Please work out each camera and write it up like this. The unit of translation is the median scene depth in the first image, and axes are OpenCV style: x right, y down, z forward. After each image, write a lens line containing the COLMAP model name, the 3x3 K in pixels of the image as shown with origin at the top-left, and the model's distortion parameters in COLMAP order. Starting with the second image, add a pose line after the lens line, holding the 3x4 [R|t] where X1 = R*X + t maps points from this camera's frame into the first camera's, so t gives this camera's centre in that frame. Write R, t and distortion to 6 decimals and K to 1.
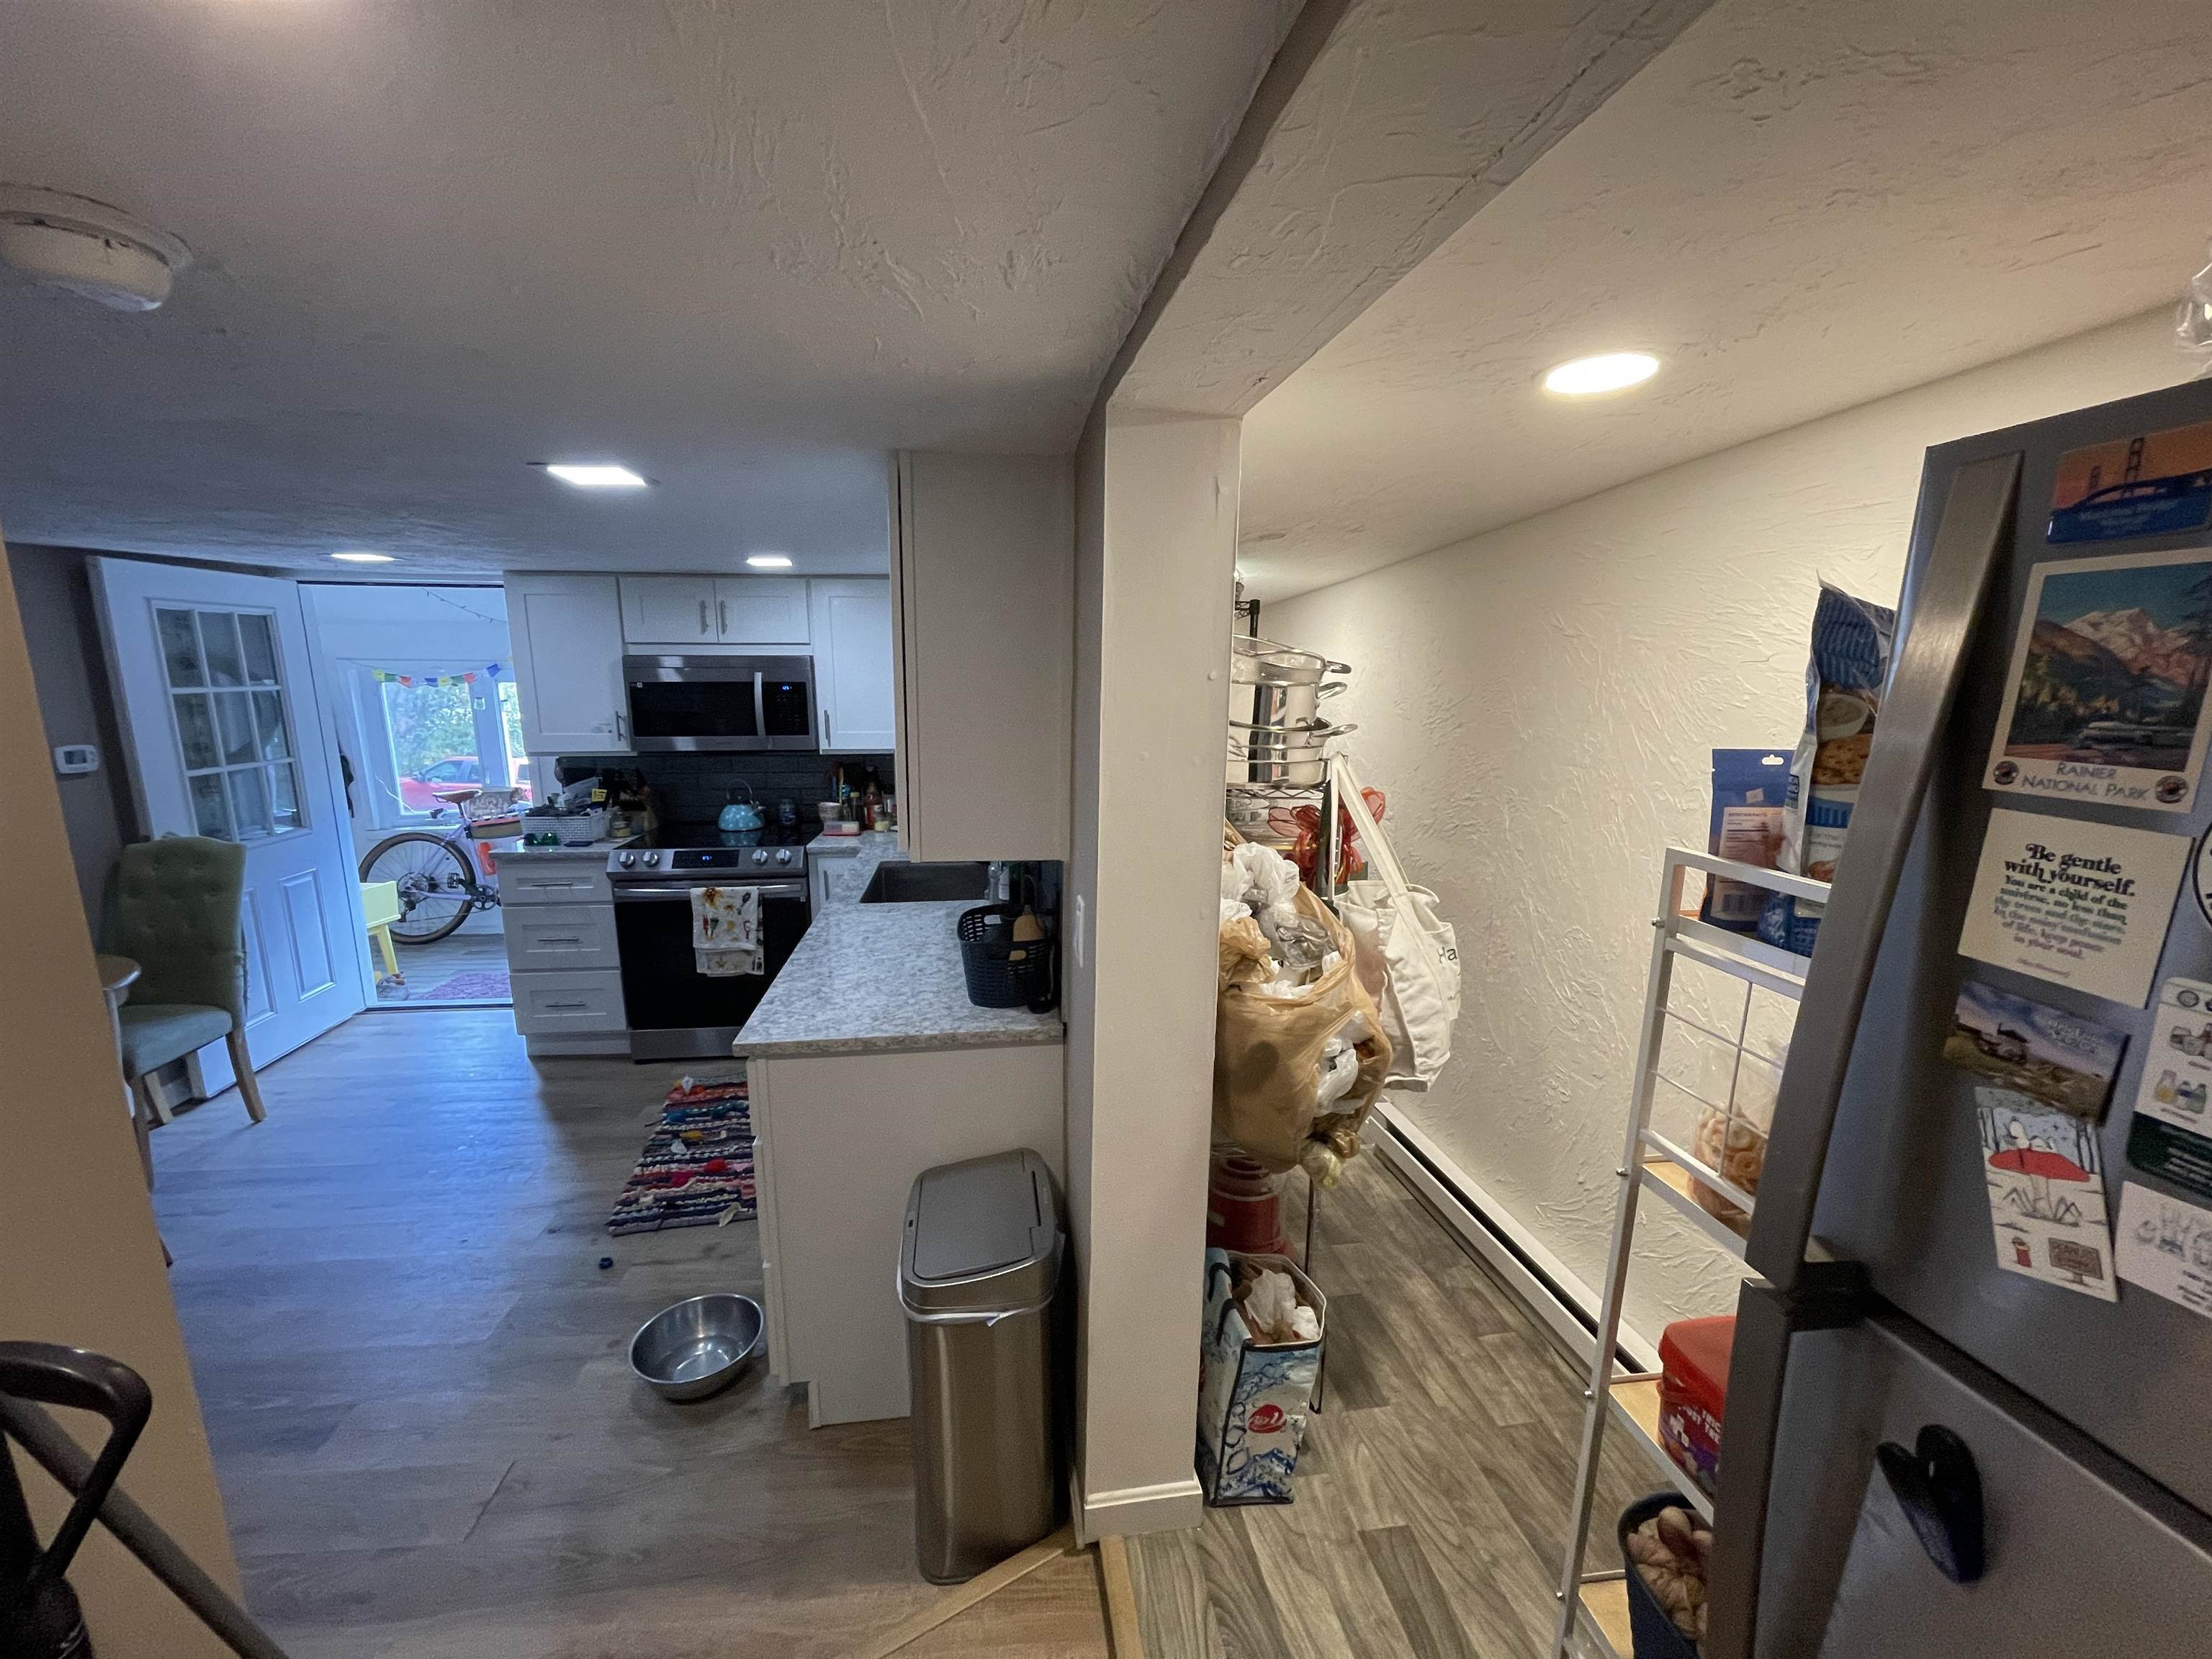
lens RADIAL K [[892.4, 0, 1099.1], [0, 892.4, 845.1], [0, 0, 1]] dist [-0.002489, 0.000292]
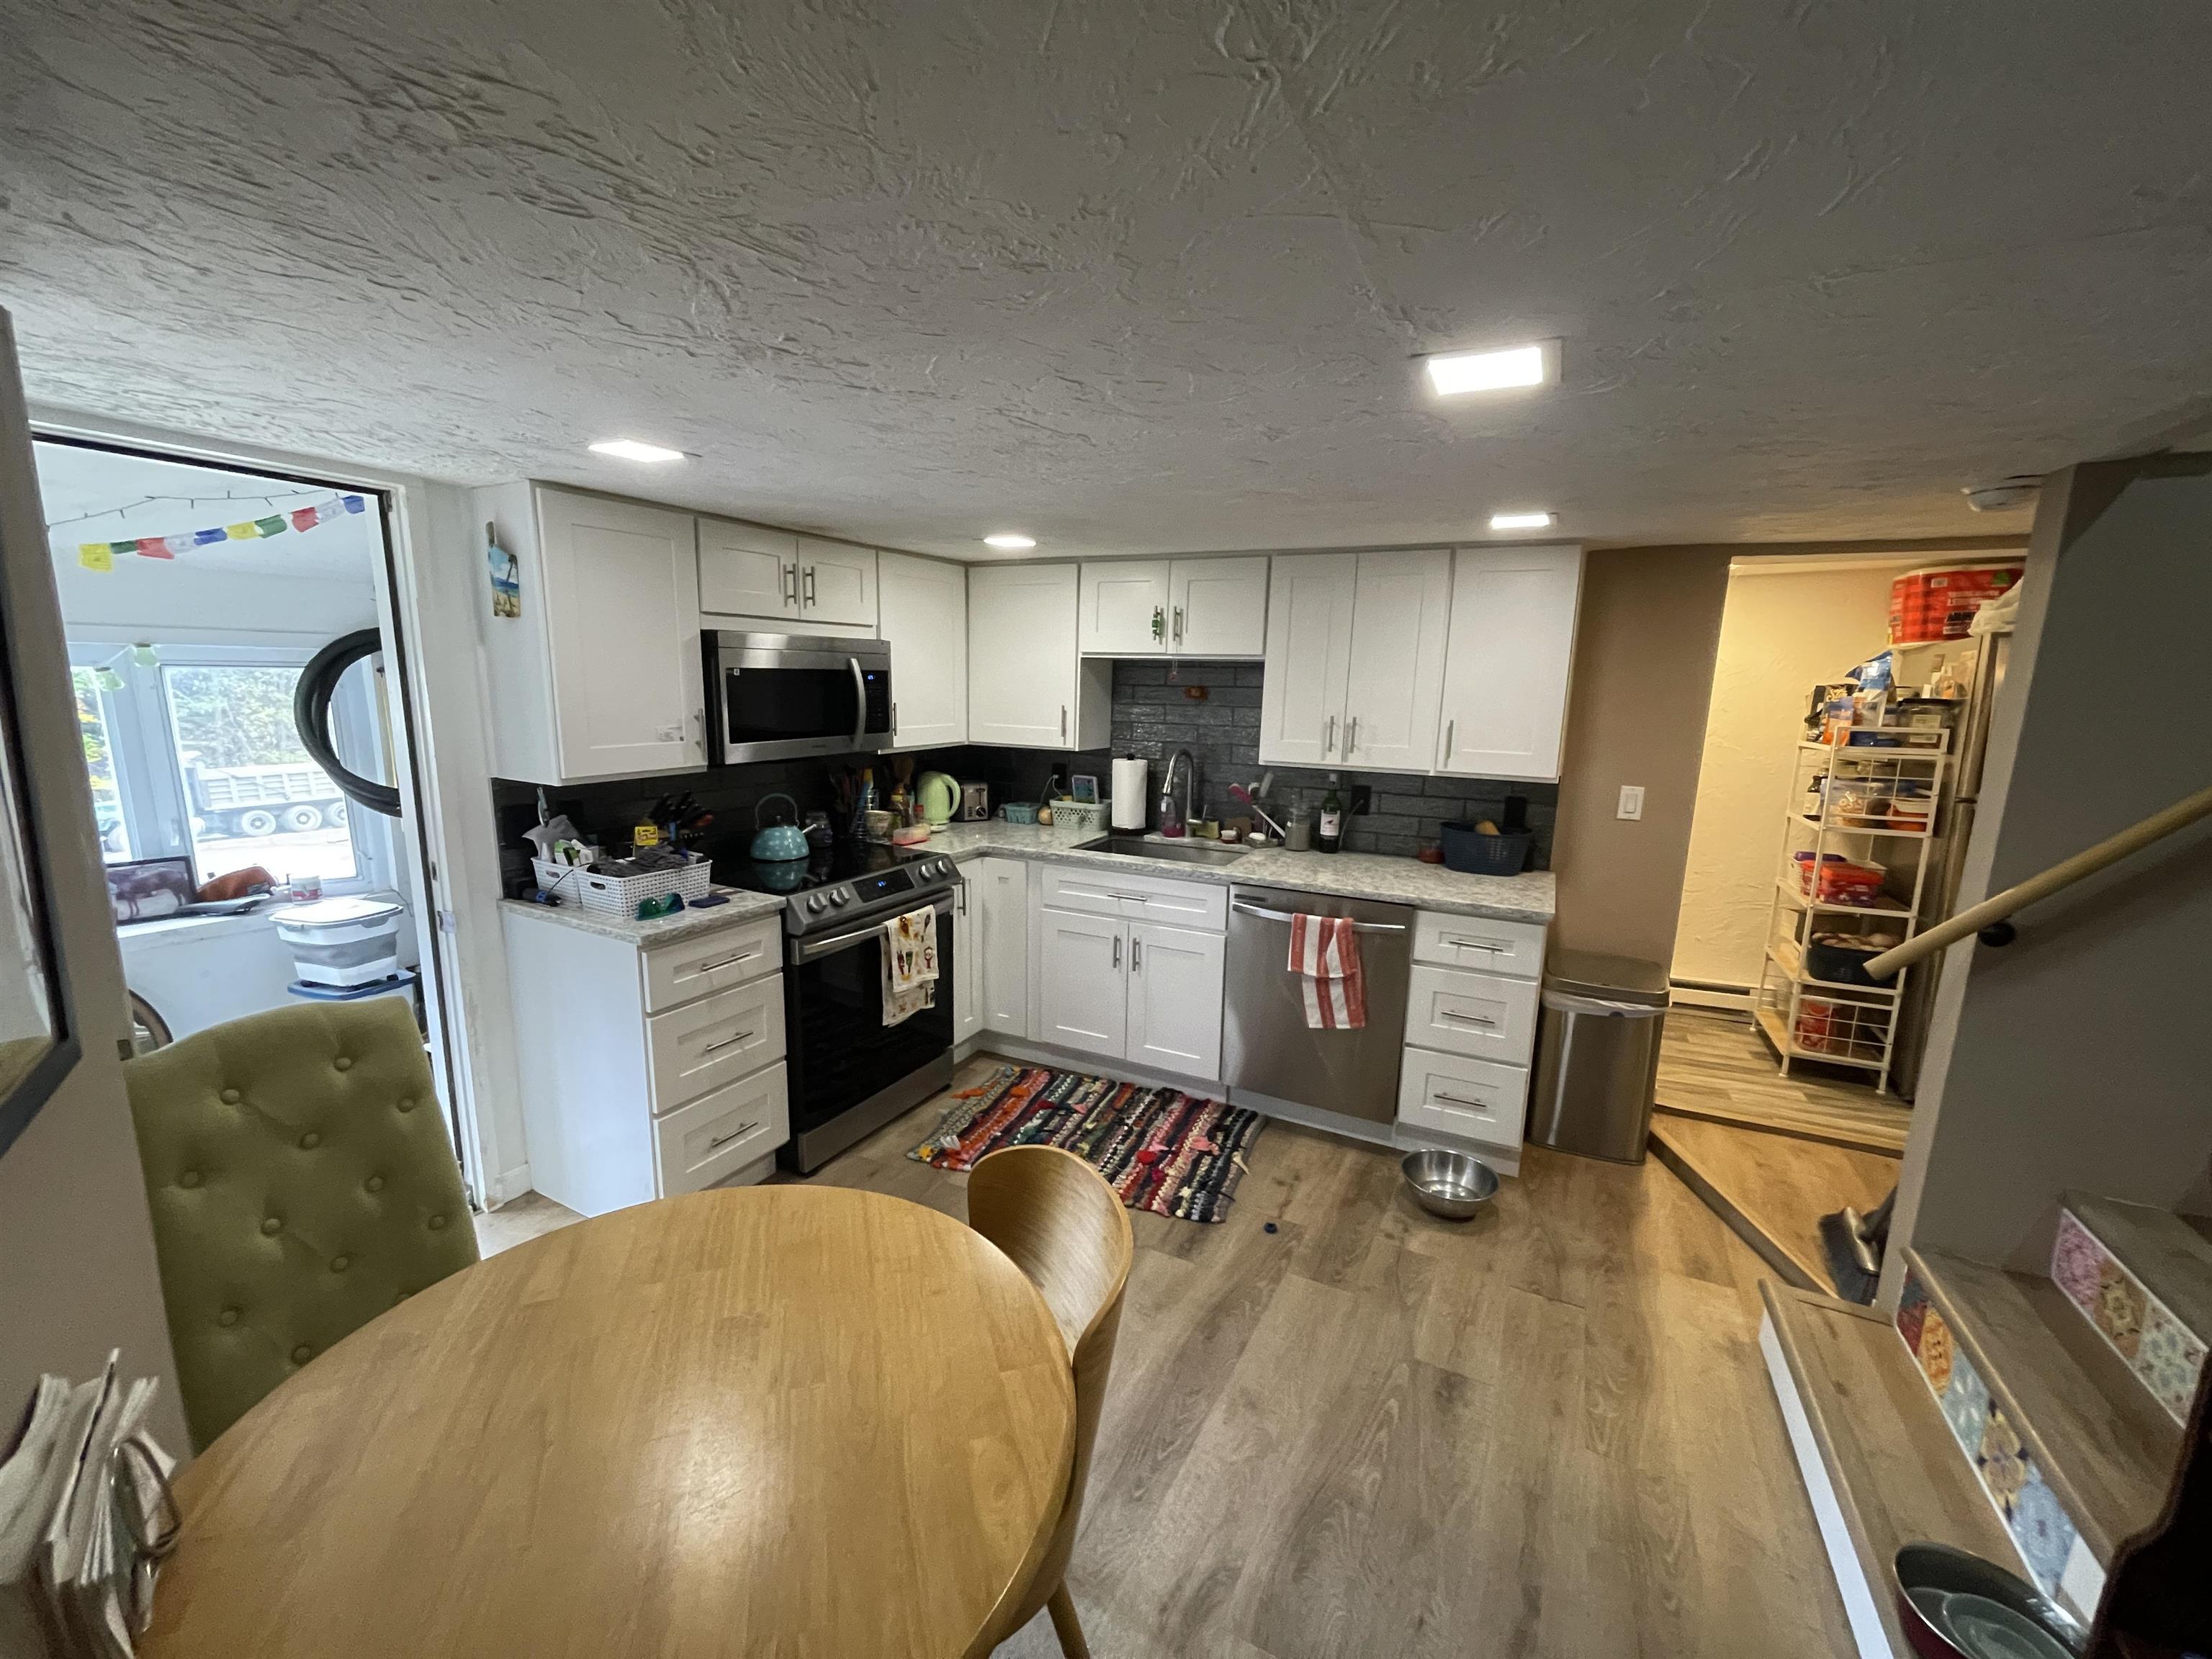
lens RADIAL K [[892.4, 0, 1104.4], [0, 892.4, 842.3], [0, 0, 1]] dist [-0.002489, 0.000292]
pose [[0.560871, -0.144141, 0.815259, -0.993270], [0.142214, 0.986864, 0.076643, -0.057651], [-0.815597, 0.072954, 0.574003, 0.360675]]
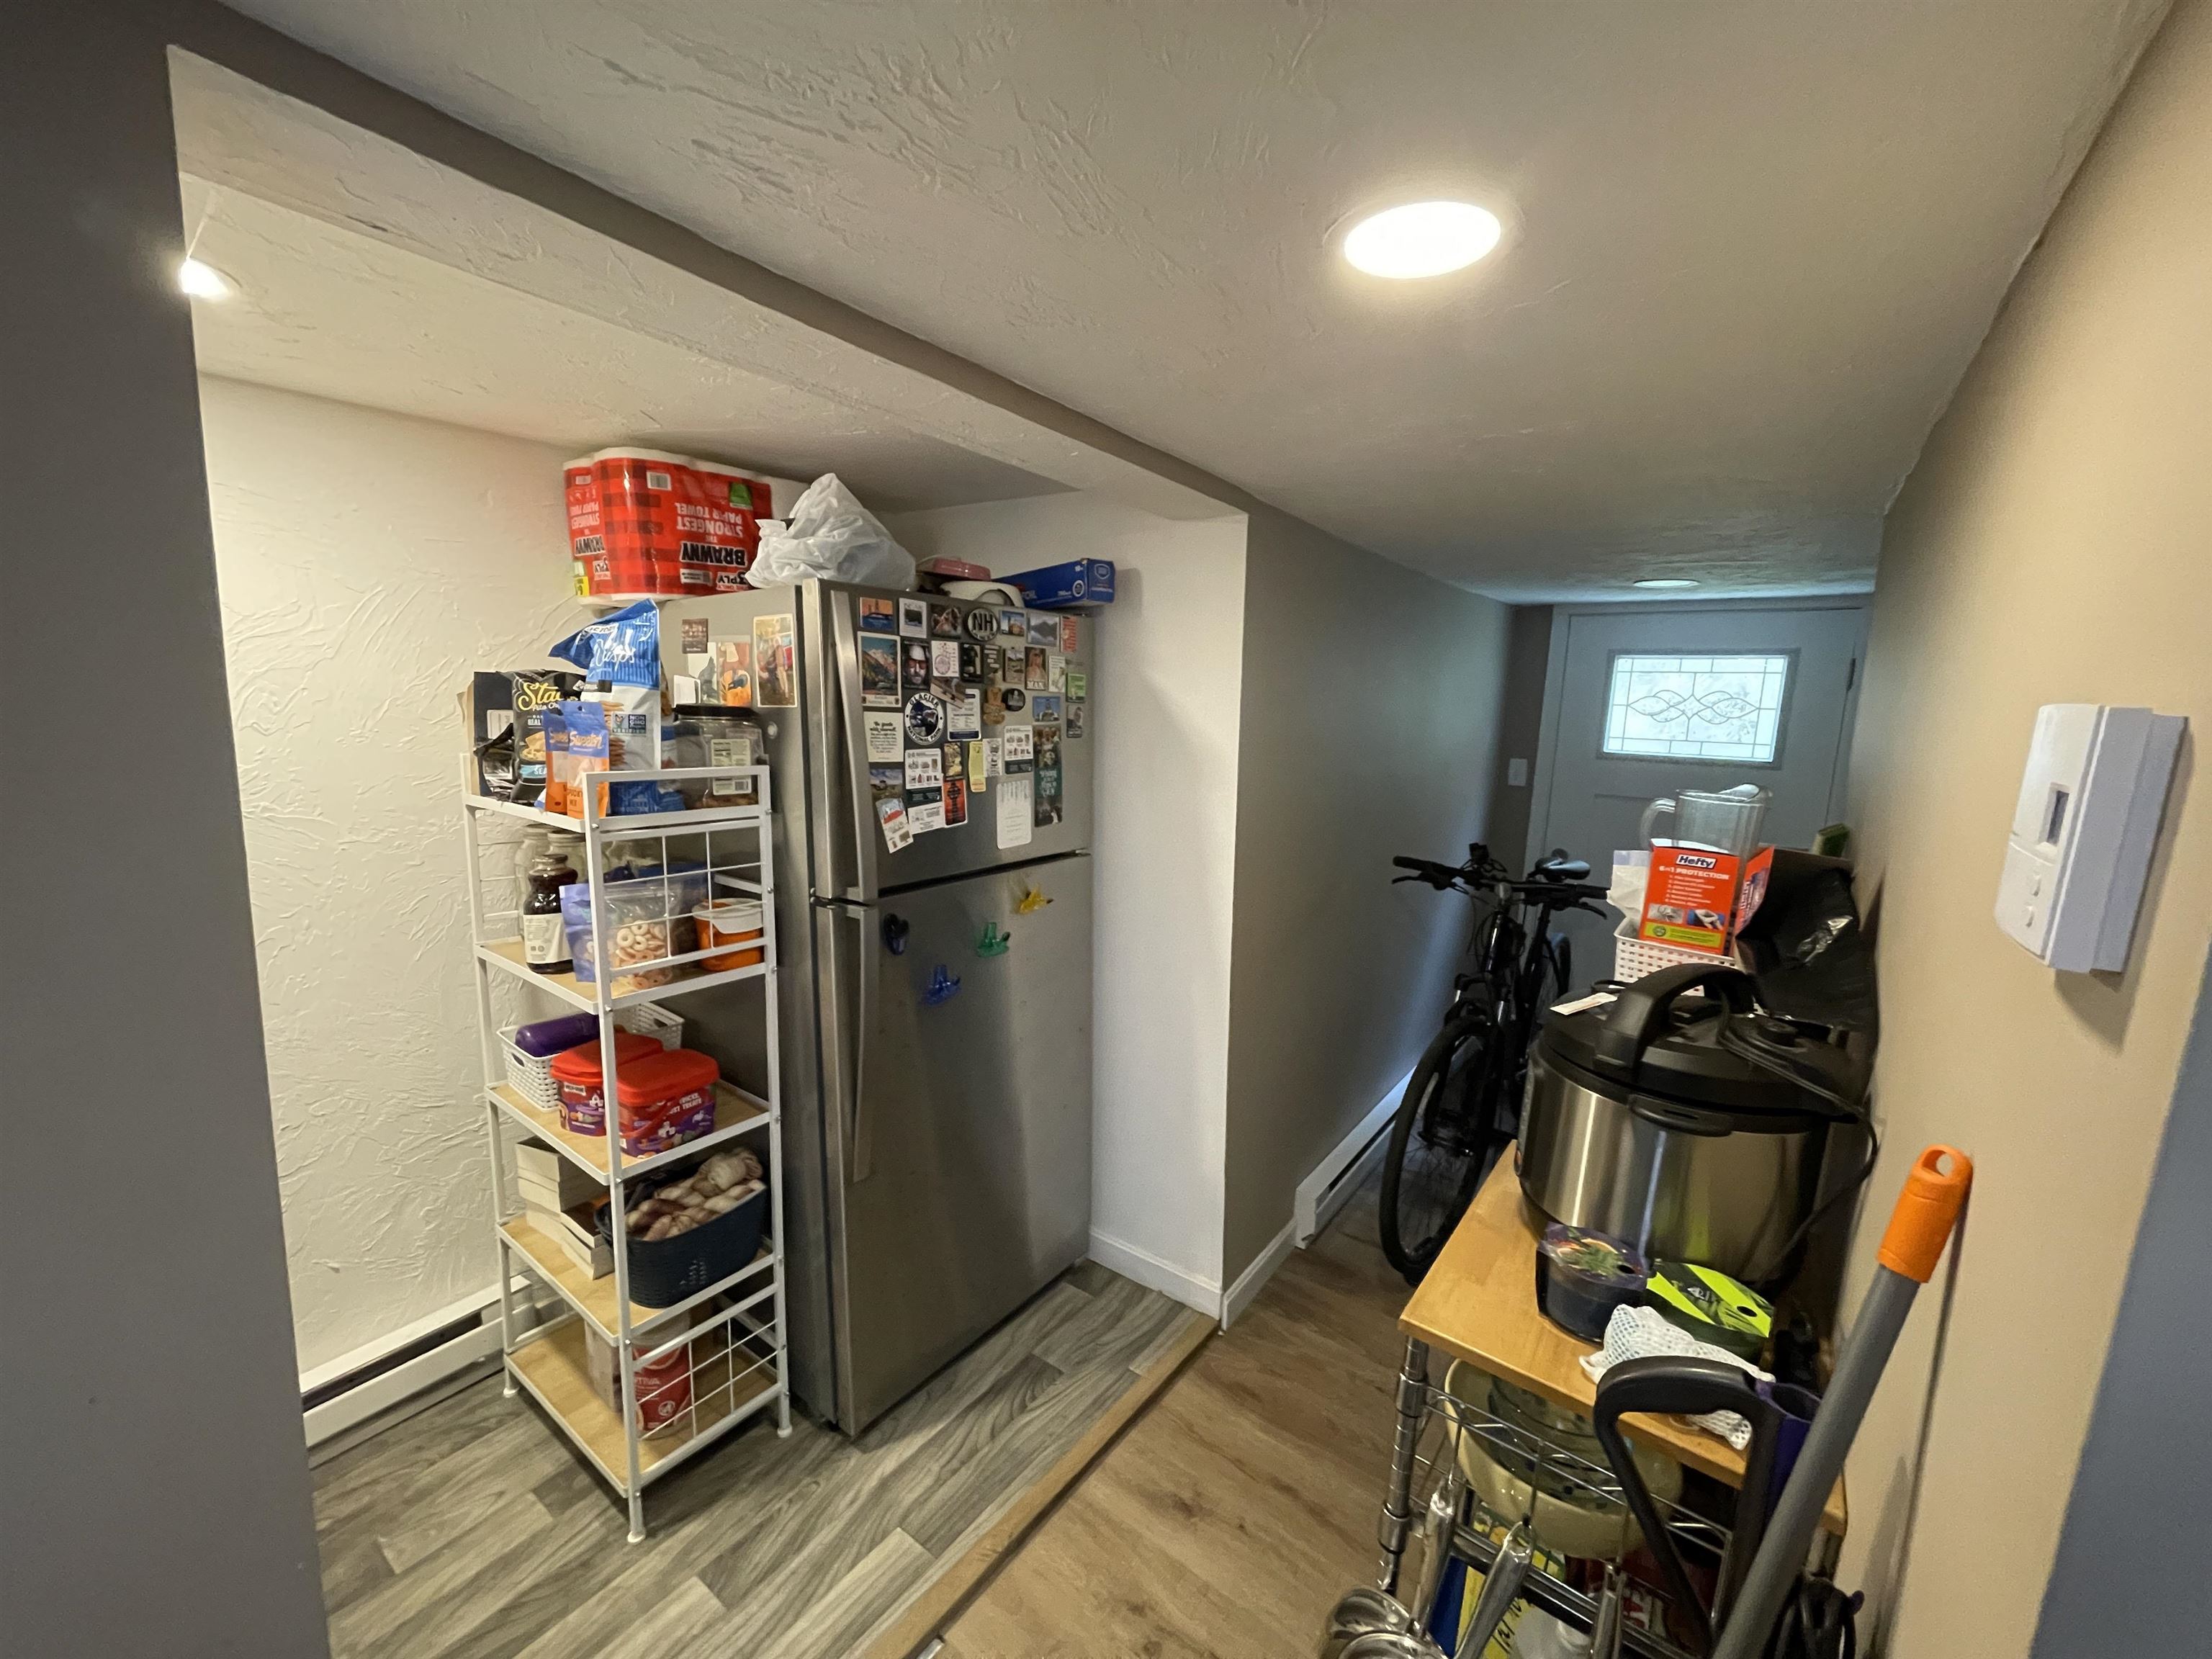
lens RADIAL K [[892.4, 0, 1099.8], [0, 892.4, 850.6], [0, 0, 1]] dist [-0.002489, 0.000292]
pose [[-0.698216, -0.151822, 0.699603, -0.252710], [0.091986, 0.950126, 0.297992, -0.060916], [-0.709953, 0.272416, -0.649427, 0.364077]]
